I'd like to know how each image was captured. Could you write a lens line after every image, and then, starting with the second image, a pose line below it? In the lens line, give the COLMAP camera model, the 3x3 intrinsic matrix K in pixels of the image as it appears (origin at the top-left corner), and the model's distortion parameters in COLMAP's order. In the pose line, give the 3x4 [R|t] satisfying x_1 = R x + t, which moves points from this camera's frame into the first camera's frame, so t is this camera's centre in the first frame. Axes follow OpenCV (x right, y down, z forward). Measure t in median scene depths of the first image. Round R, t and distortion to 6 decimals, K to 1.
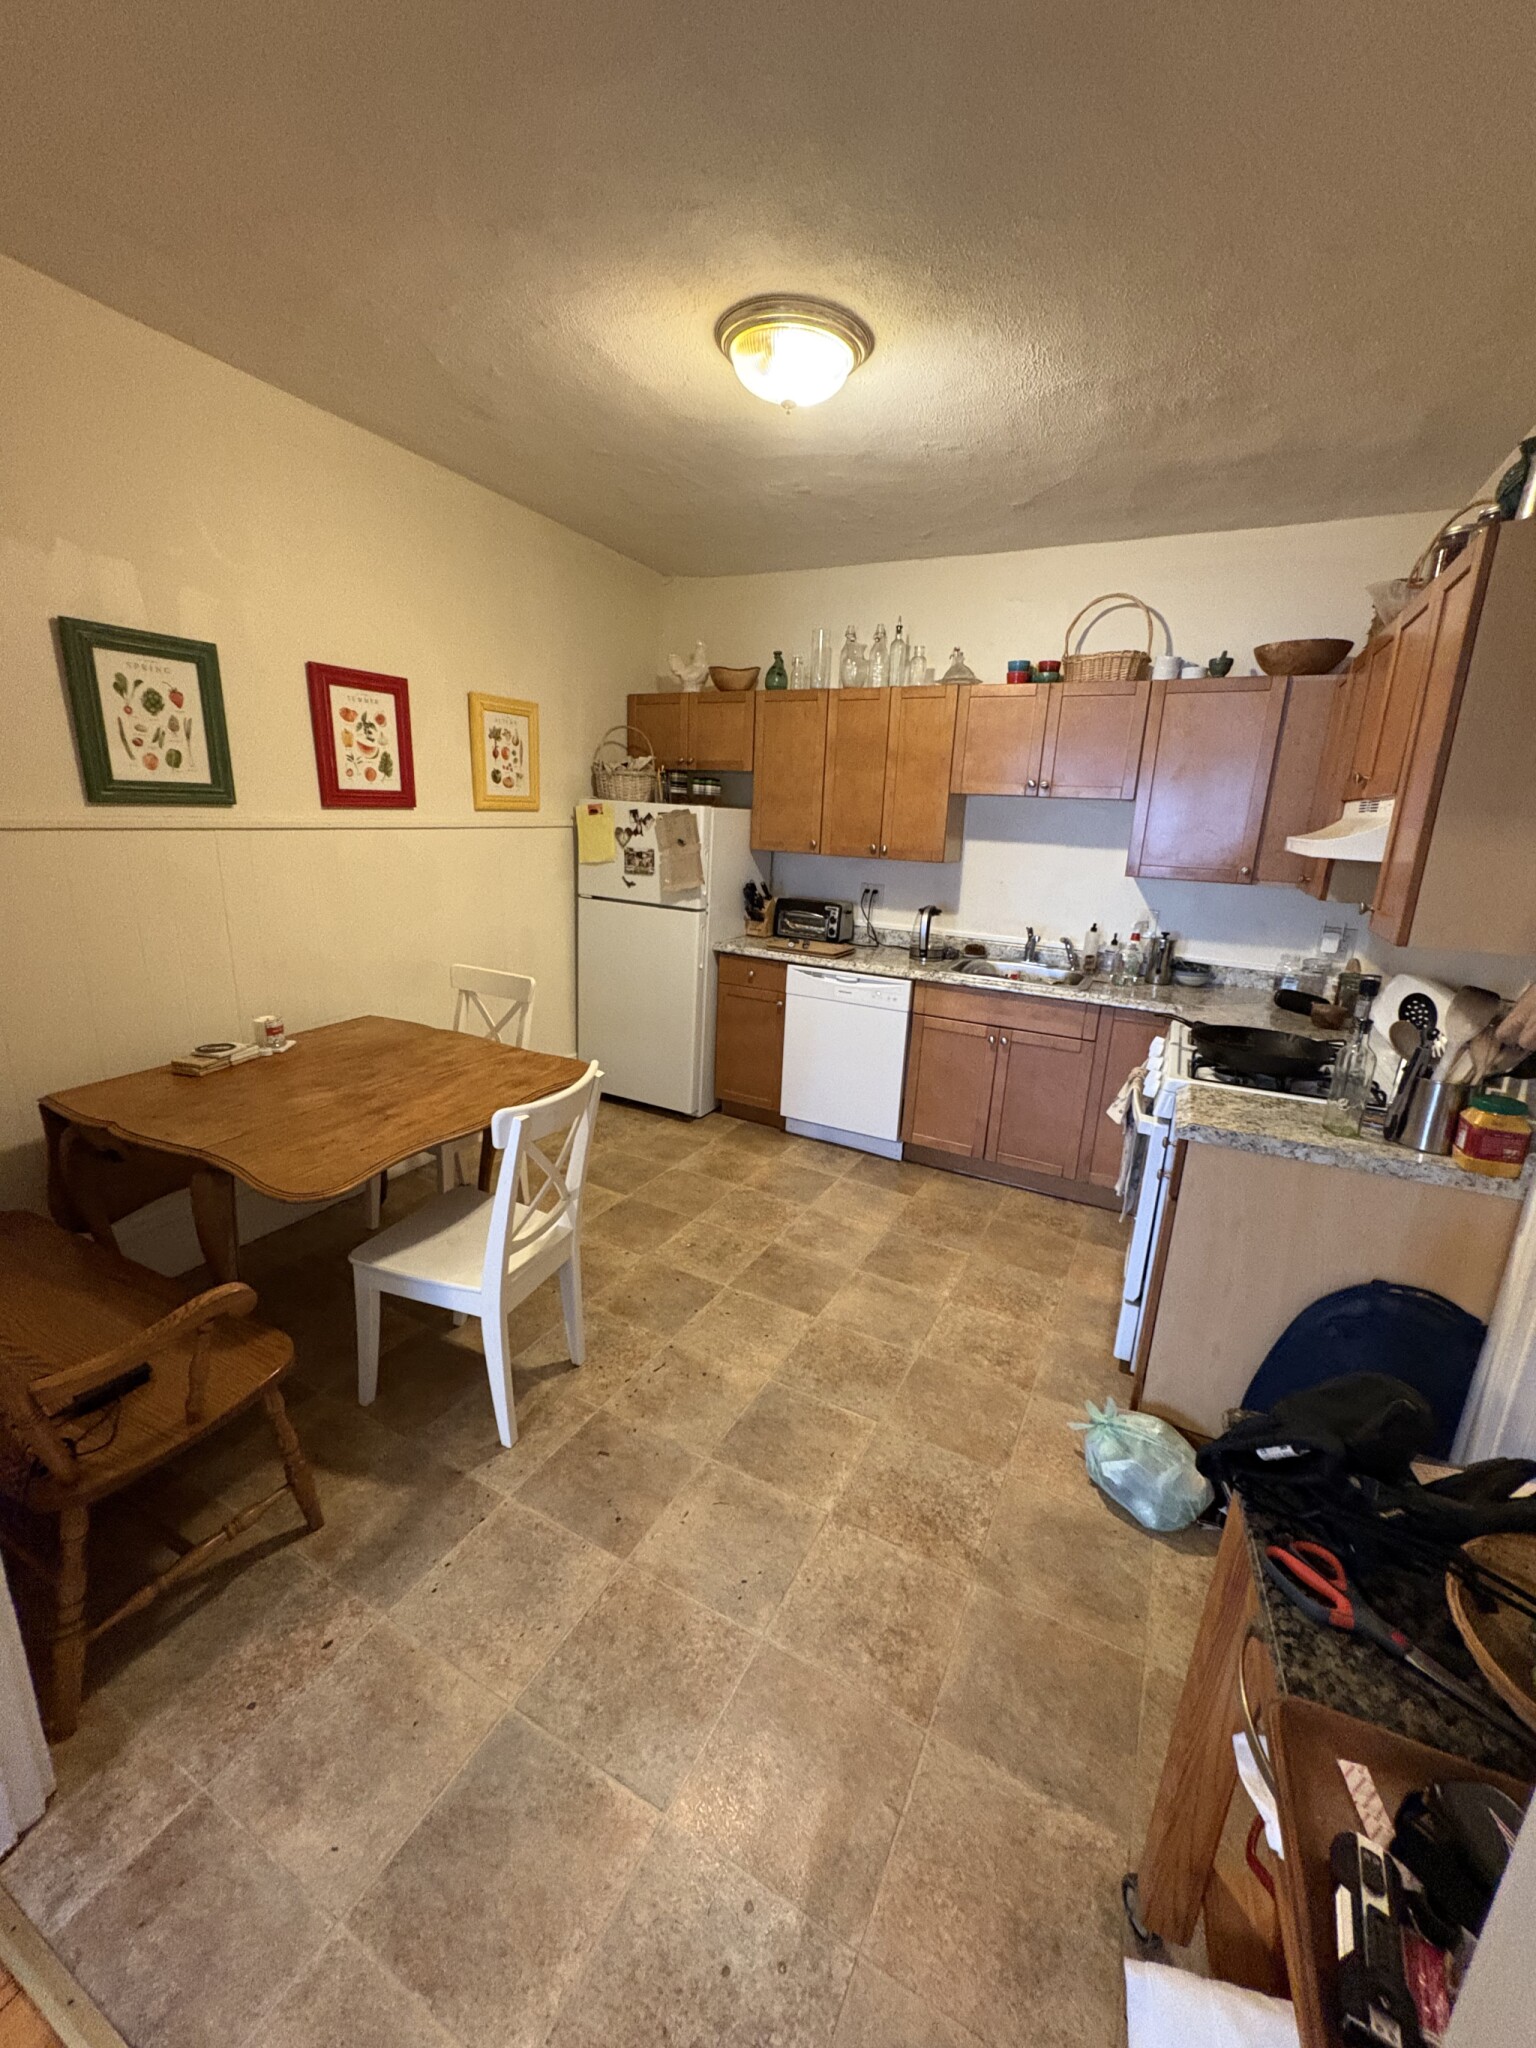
lens RADIAL K [[812.9, 0, 767.2], [0, 812.9, 1021.8], [0, 0, 1]] dist [0.001352, 0.000221]
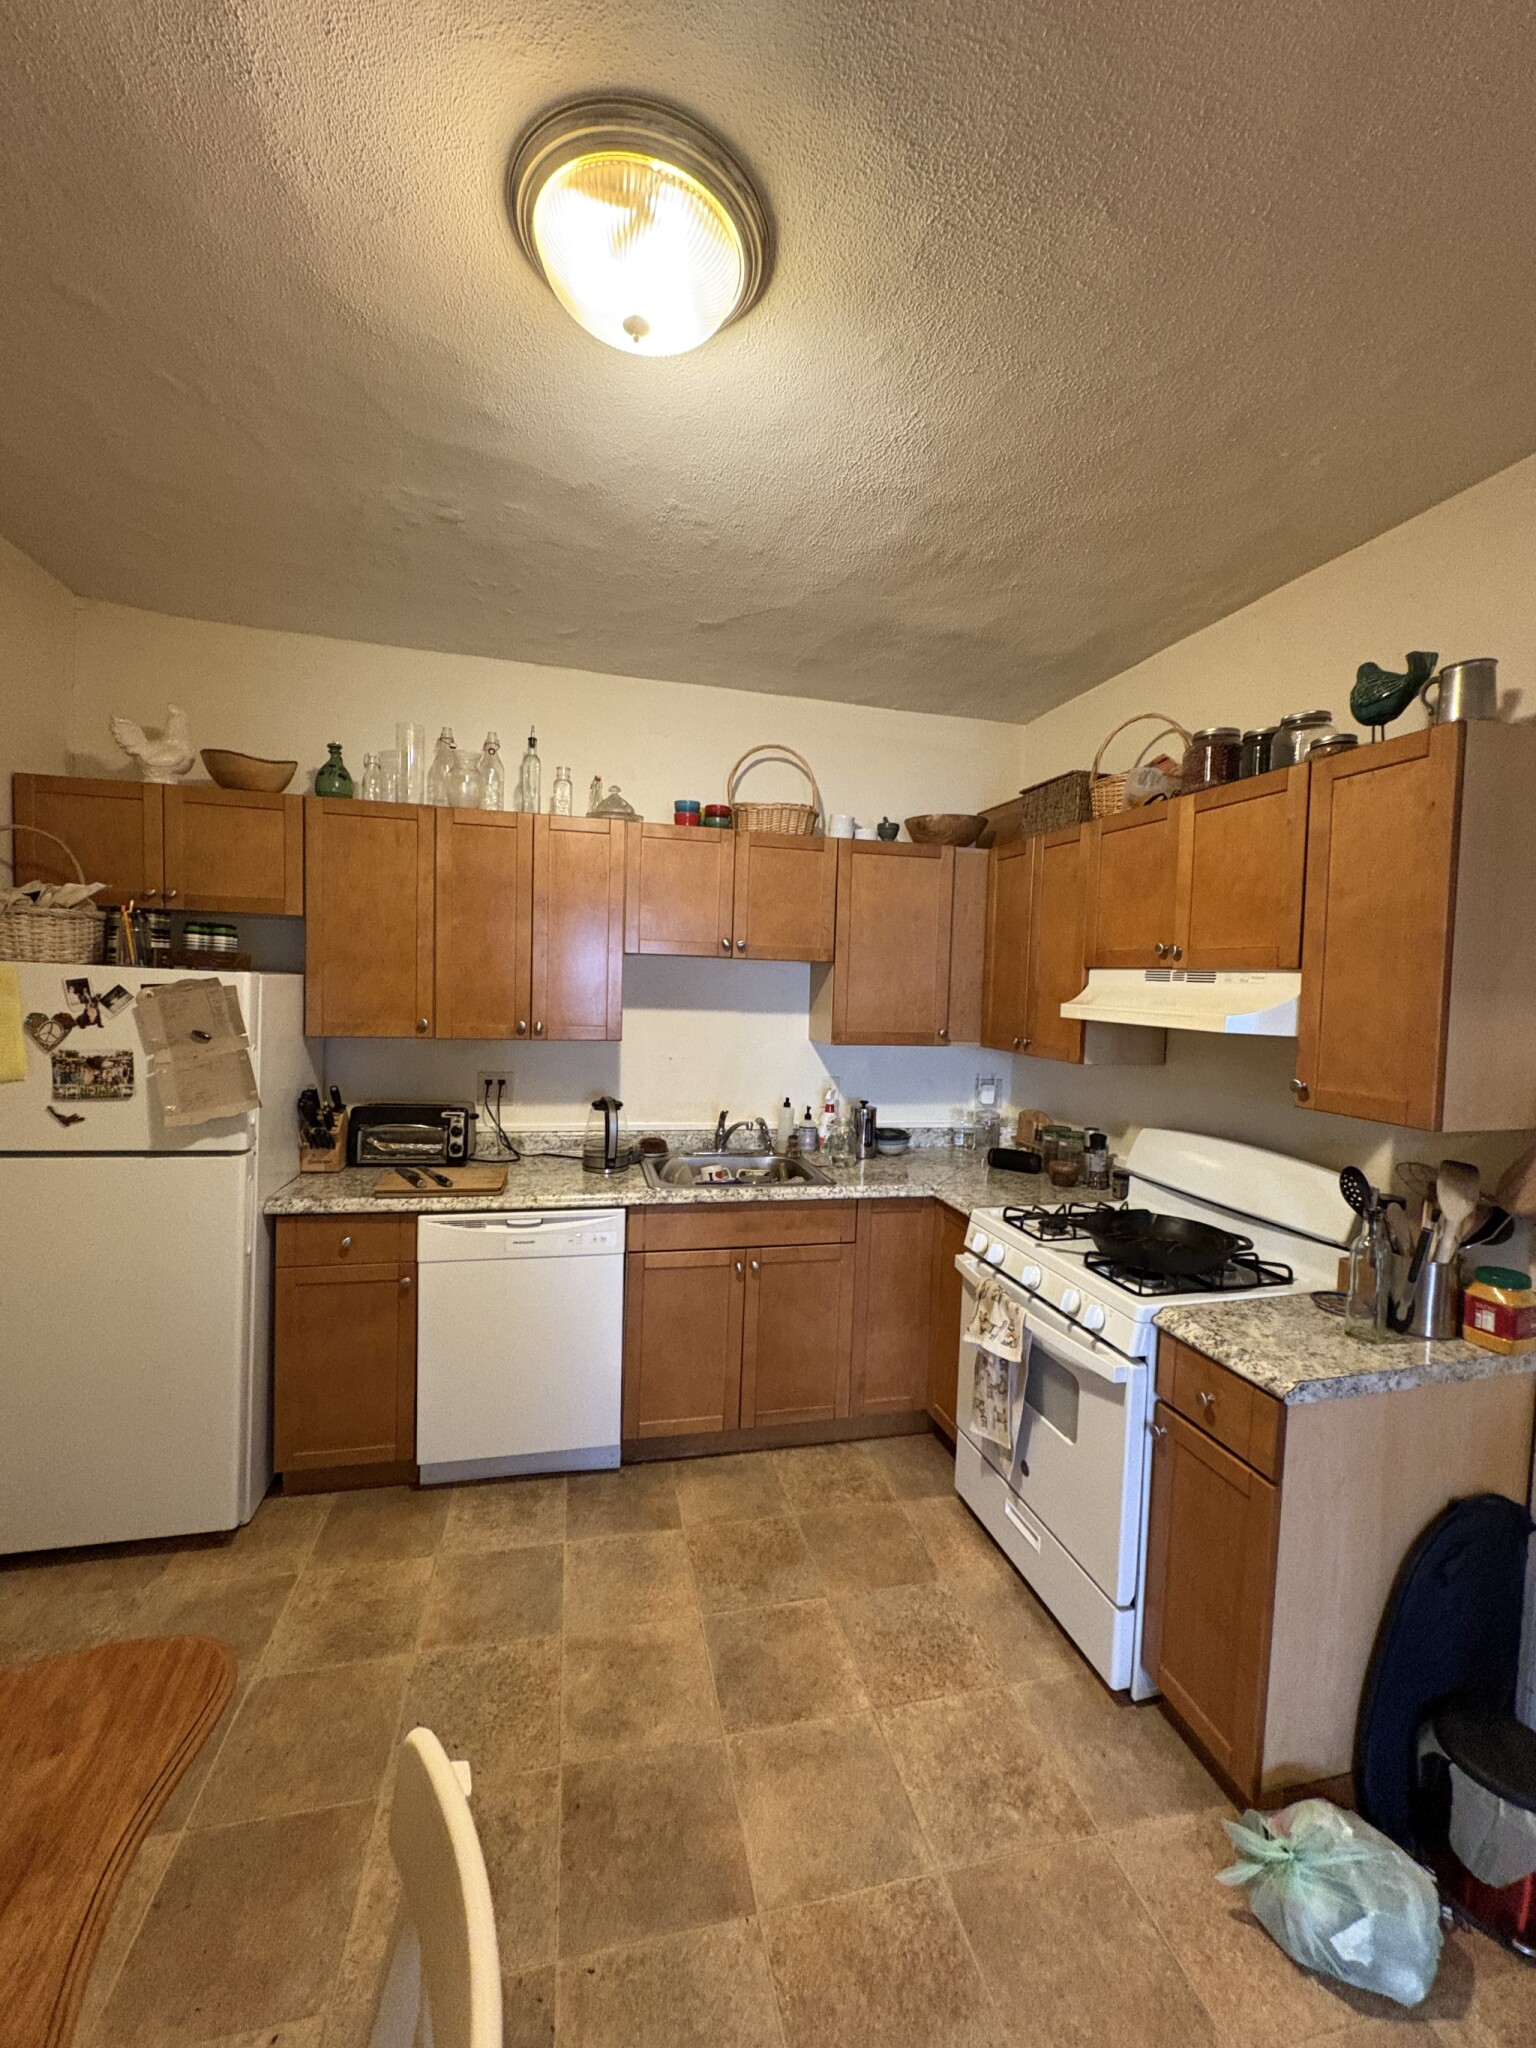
lens RADIAL K [[812.9, 0, 767.2], [0, 812.9, 1021.8], [0, 0, 1]] dist [0.001352, 0.000221]
pose [[0.753852, -0.052115, 0.654975, -0.177441], [0.164384, 0.980107, -0.111215, -0.104973], [-0.636149, 0.191507, 0.747422, 0.336871]]
